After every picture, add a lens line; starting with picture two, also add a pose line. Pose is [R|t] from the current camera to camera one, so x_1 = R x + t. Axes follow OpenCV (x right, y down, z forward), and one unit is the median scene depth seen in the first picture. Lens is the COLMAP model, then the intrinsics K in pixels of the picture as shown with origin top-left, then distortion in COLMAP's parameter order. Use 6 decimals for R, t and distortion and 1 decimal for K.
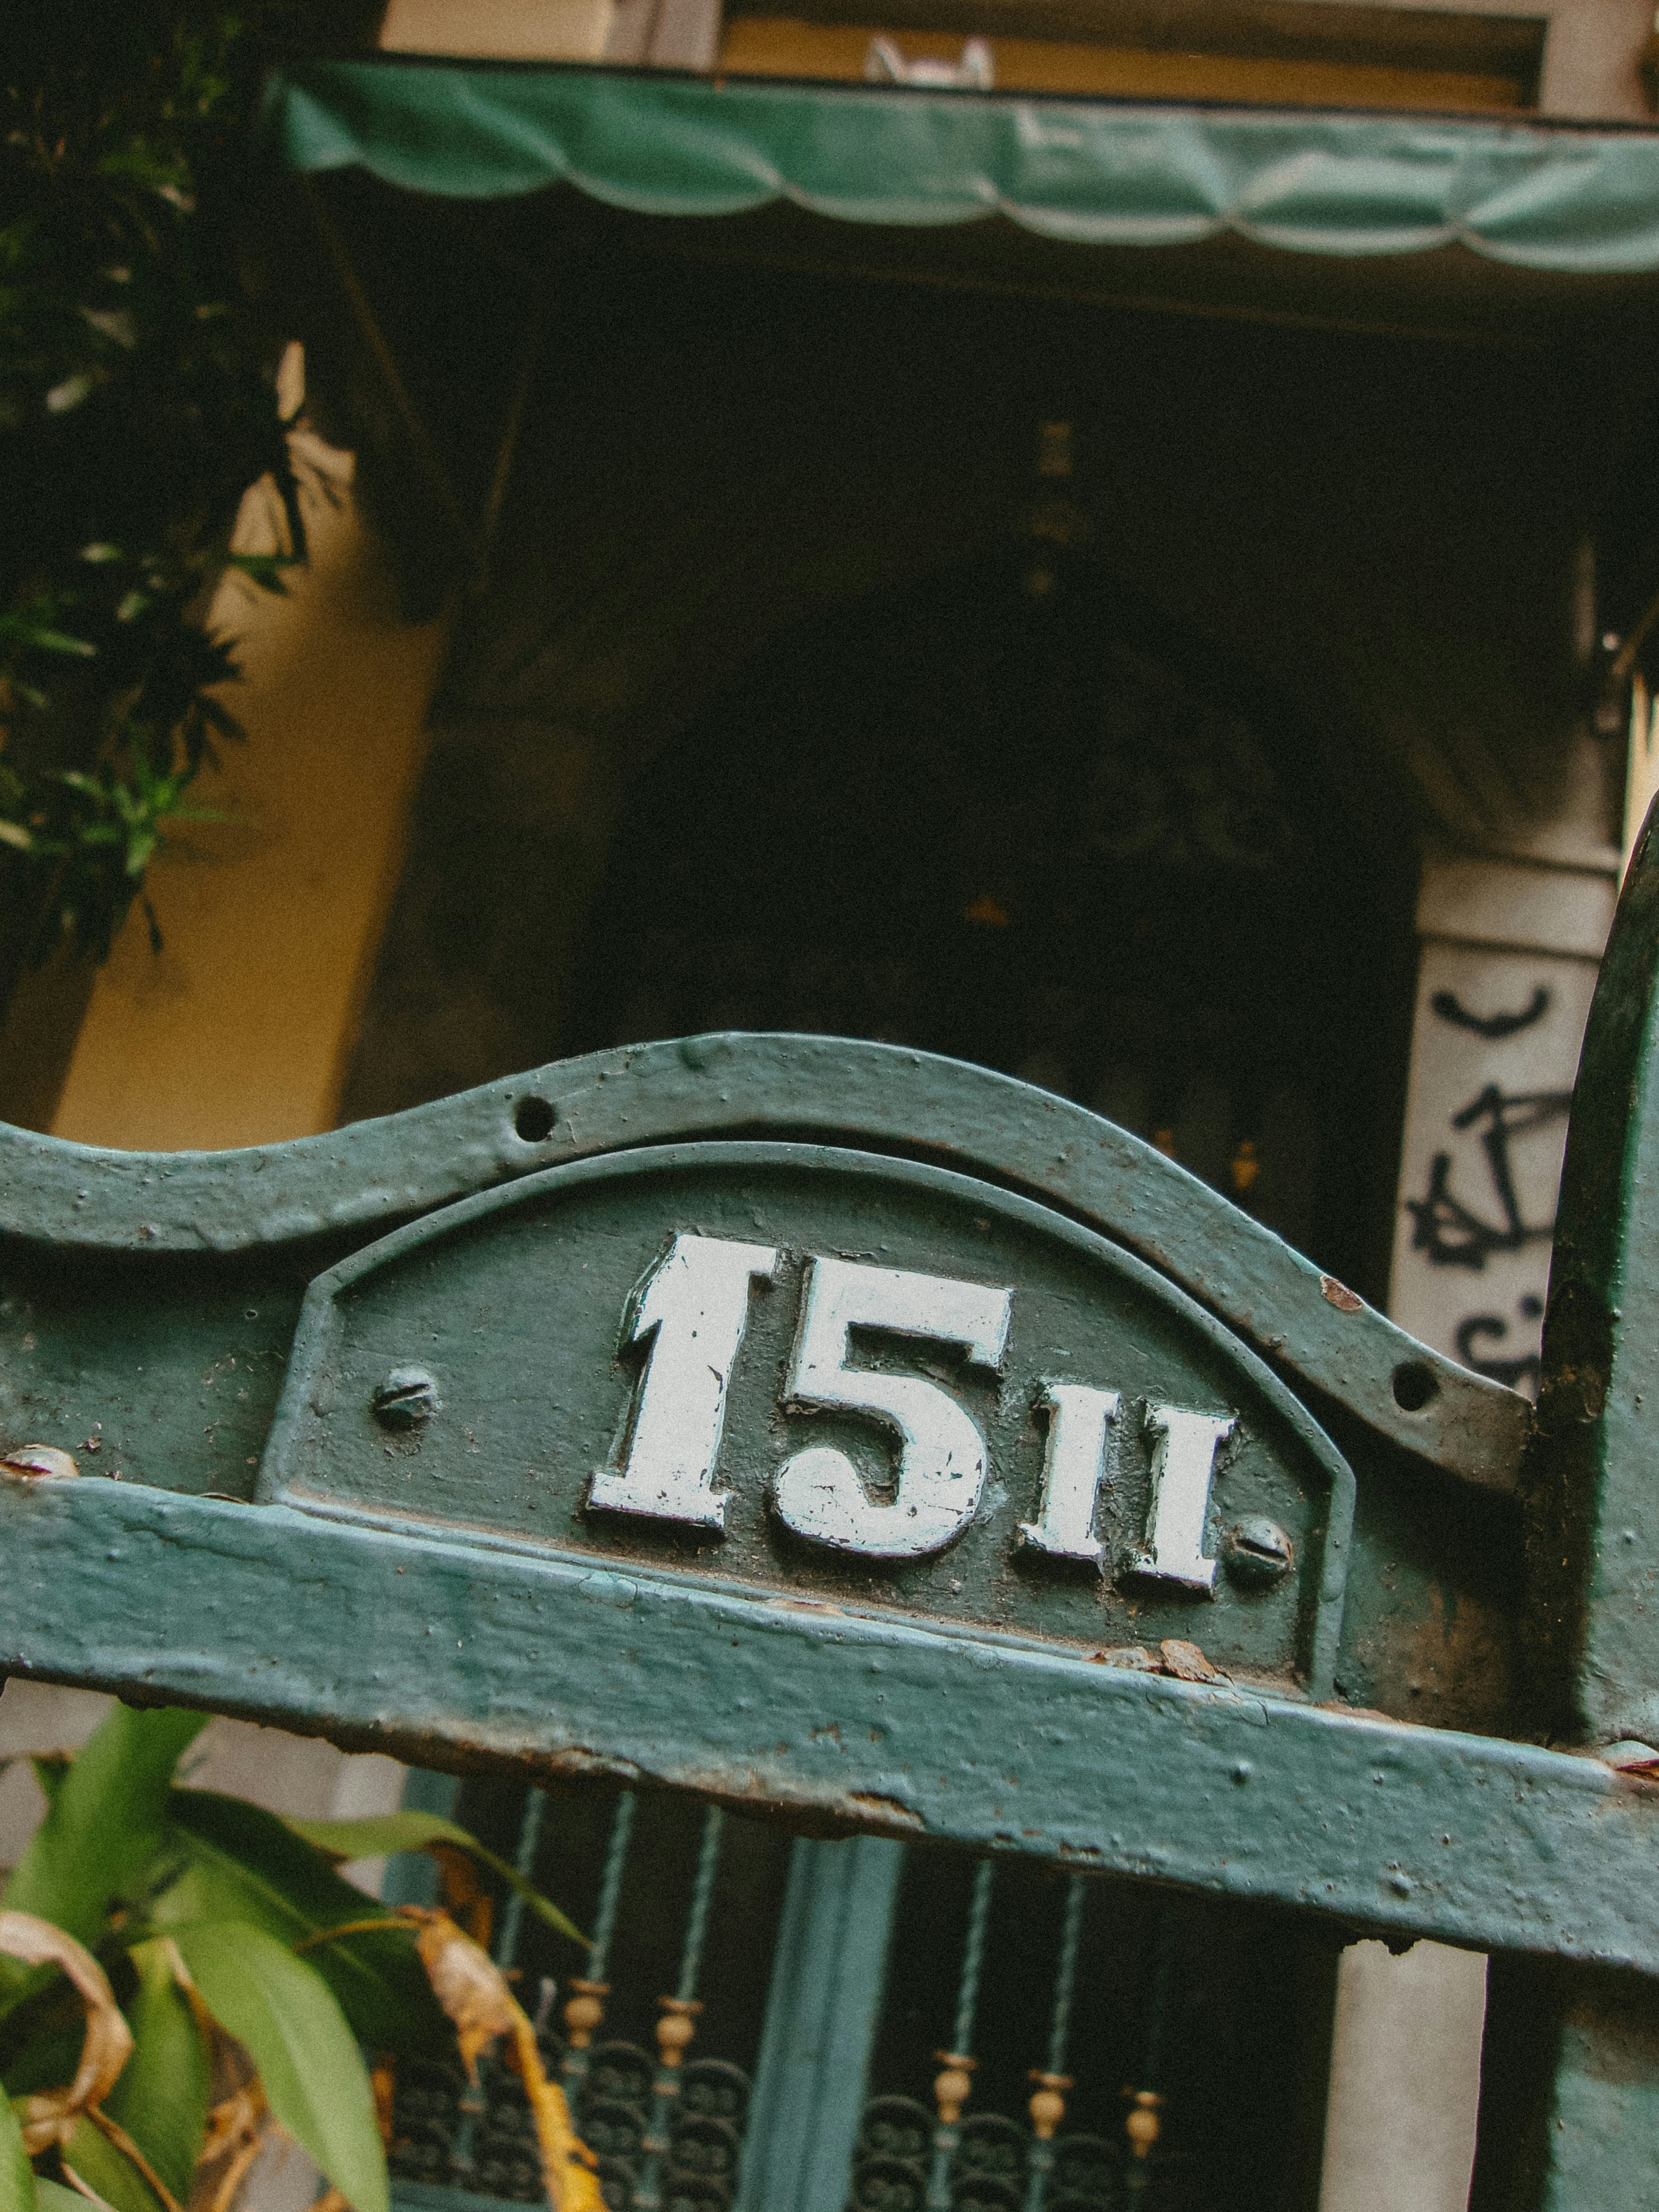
lens RADIAL K [[1925.8, 0, 840.5], [0, 1925.8, 1096.3], [0, 0, 1]] dist [-0.016285, 0.016342]
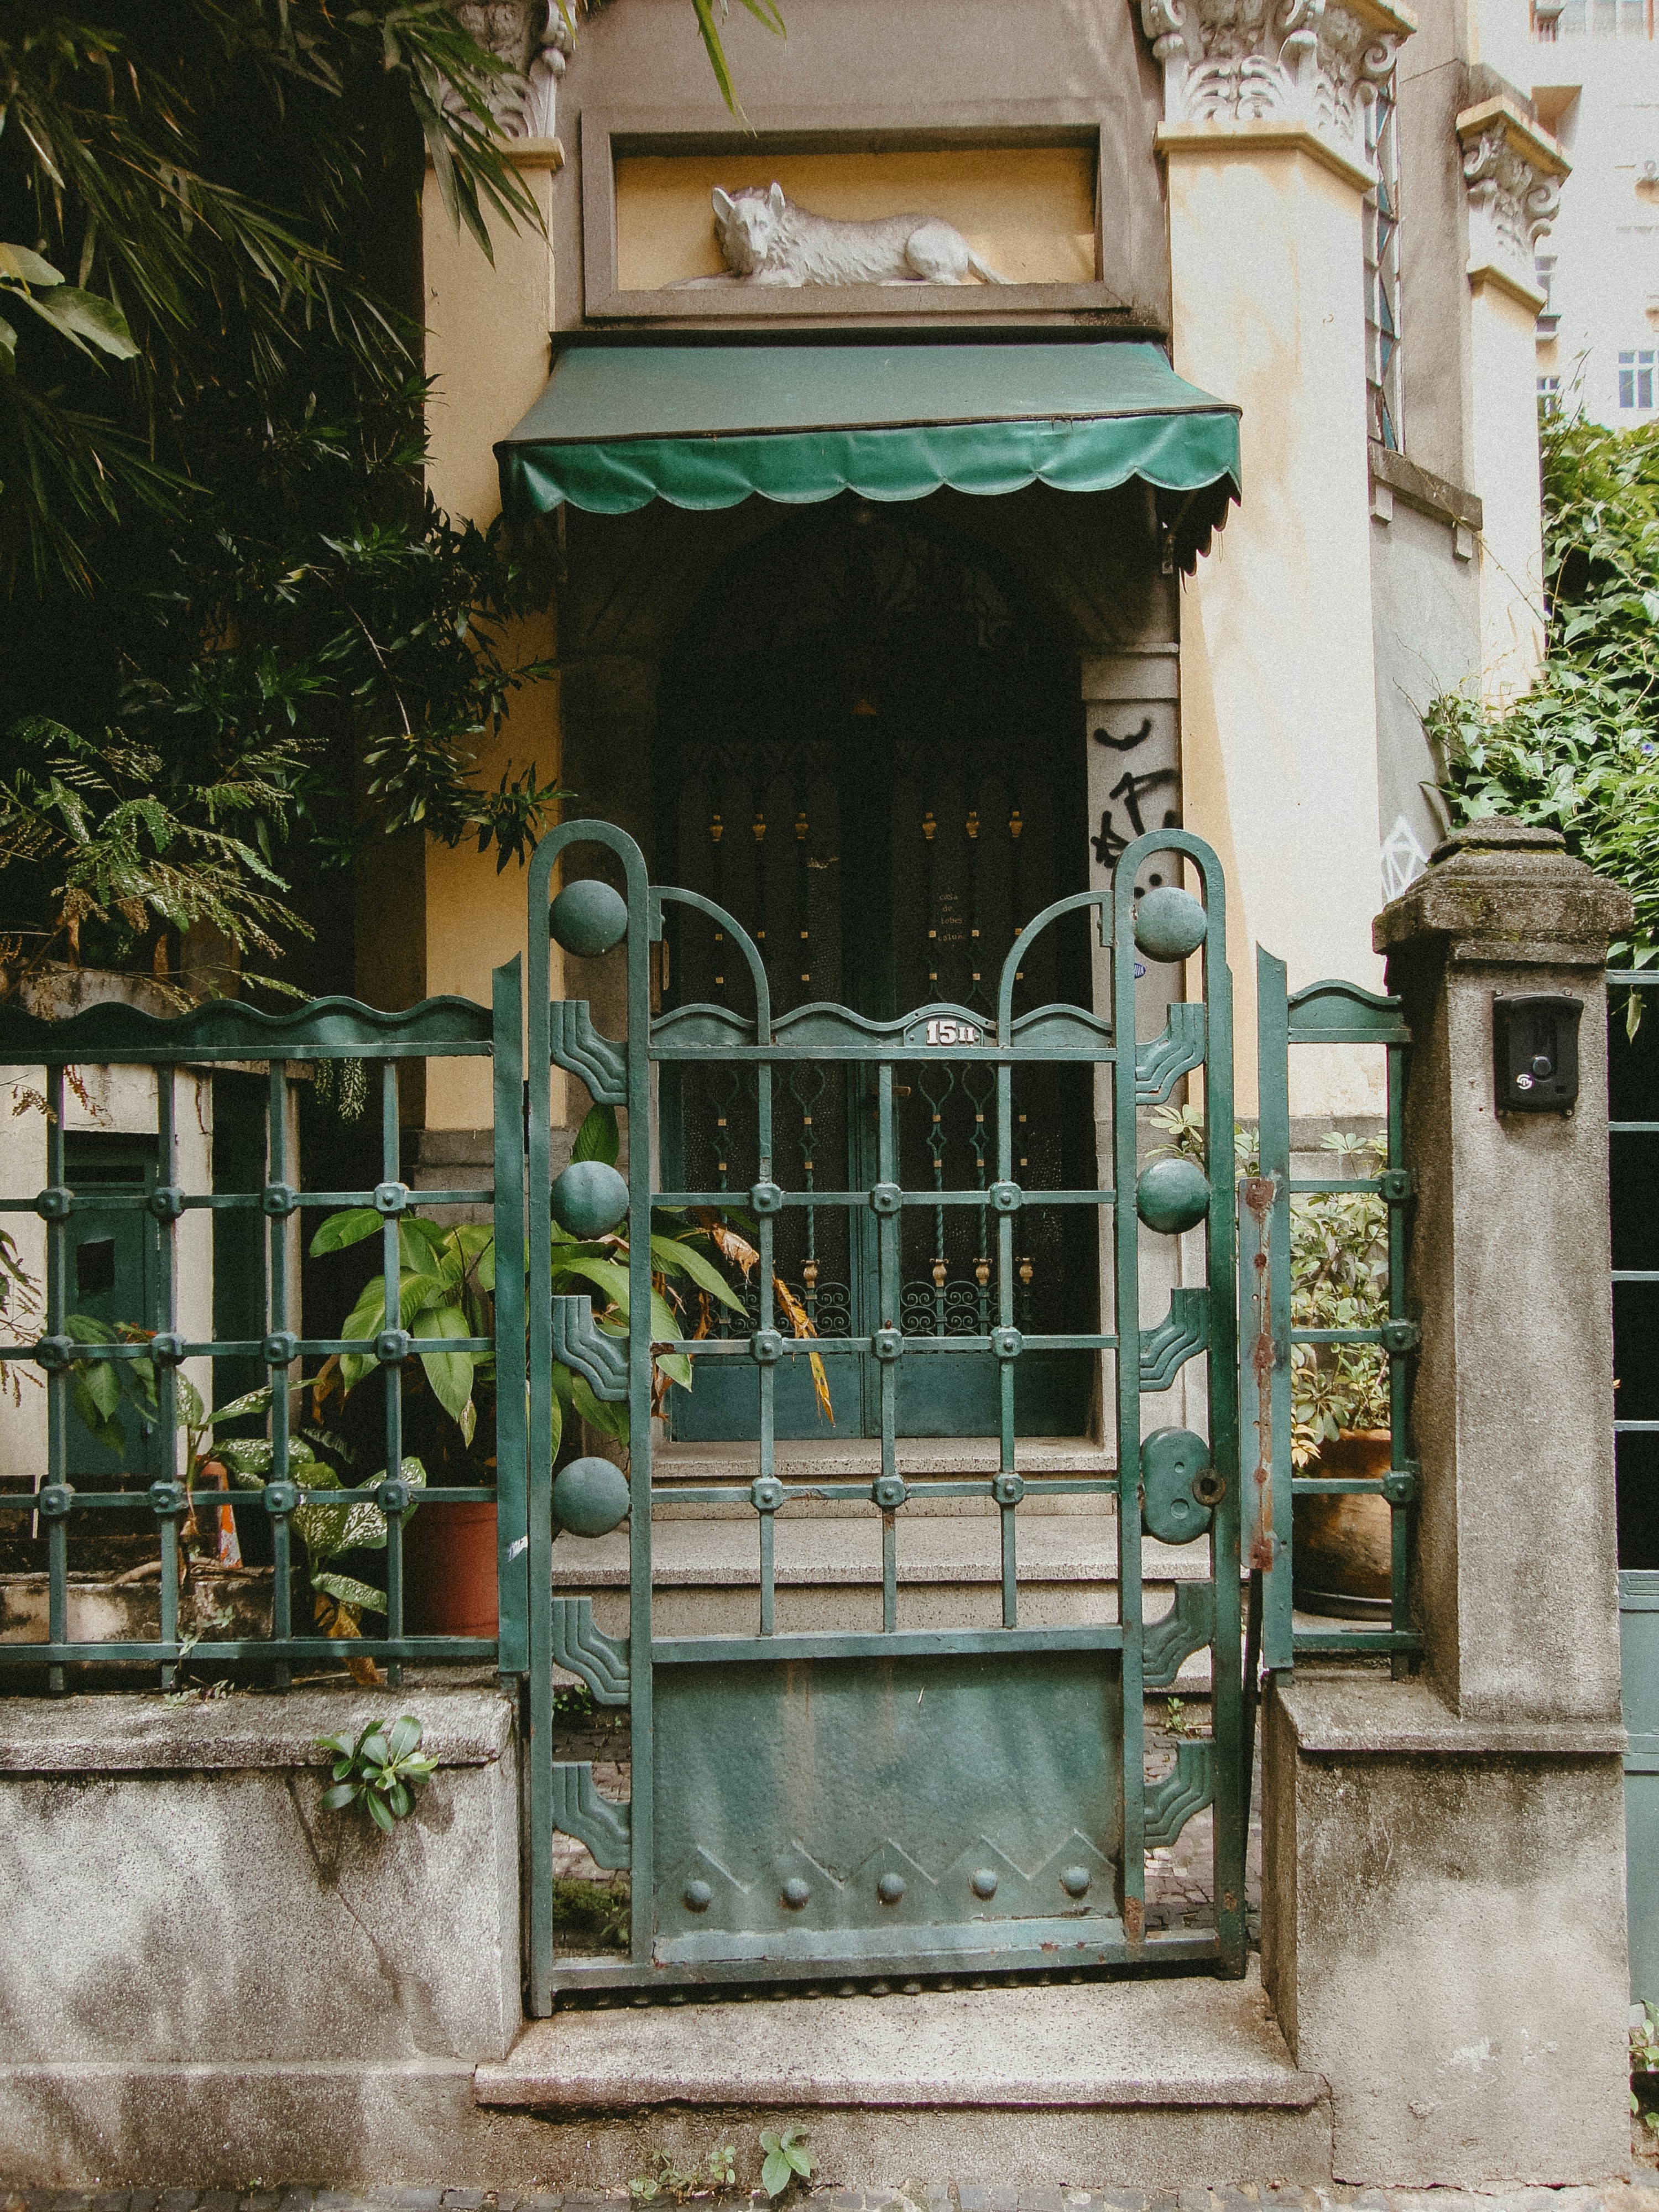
lens RADIAL K [[1925.8, 0, 824.3], [0, 1925.8, 1109.6], [0, 0, 1]] dist [-0.016285, 0.016342]
pose [[0.983221, -0.177191, 0.043350, -0.131582], [0.159683, 0.950918, 0.265058, -0.264896], [-0.088188, -0.253688, 0.963258, -1.051380]]
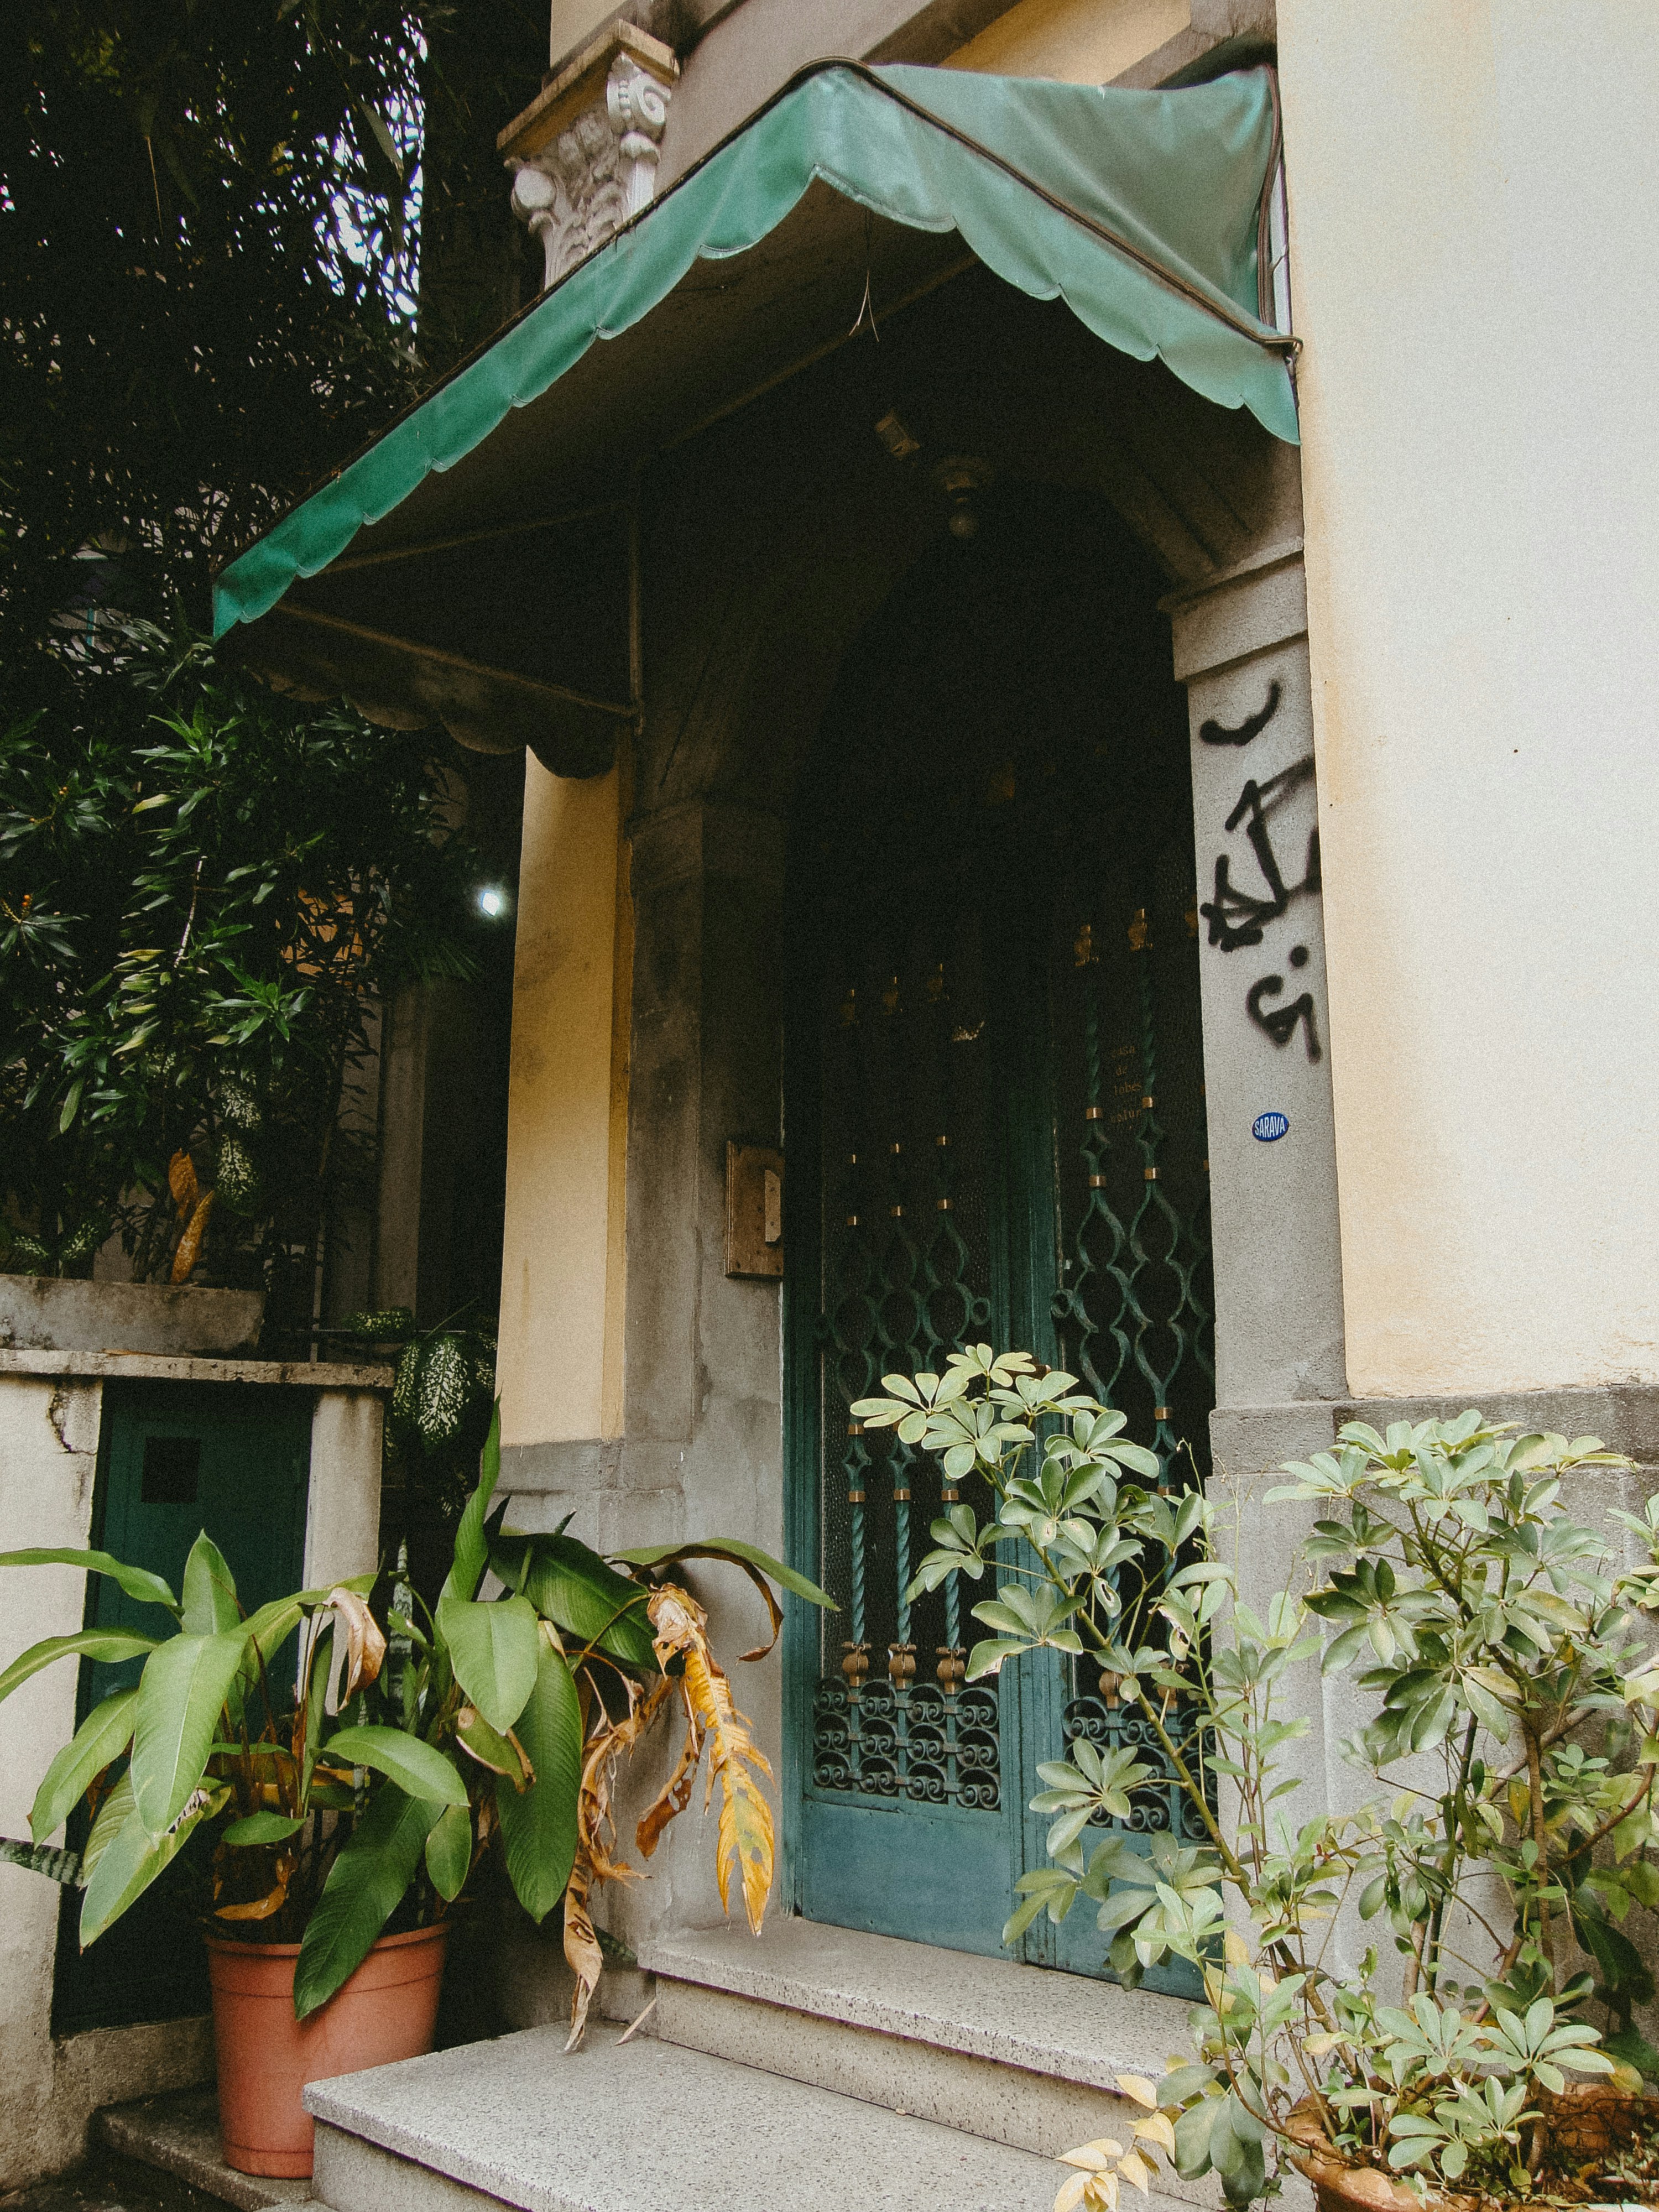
lens RADIAL K [[1925.8, 0, 833.1], [0, 1925.8, 1106.2], [0, 0, 1]] dist [-0.016285, 0.016342]
pose [[0.721069, -0.306029, -0.621615, 0.831017], [0.315991, 0.943683, -0.098040, 0.214775], [0.616611, -0.125731, 0.777163, -0.070410]]
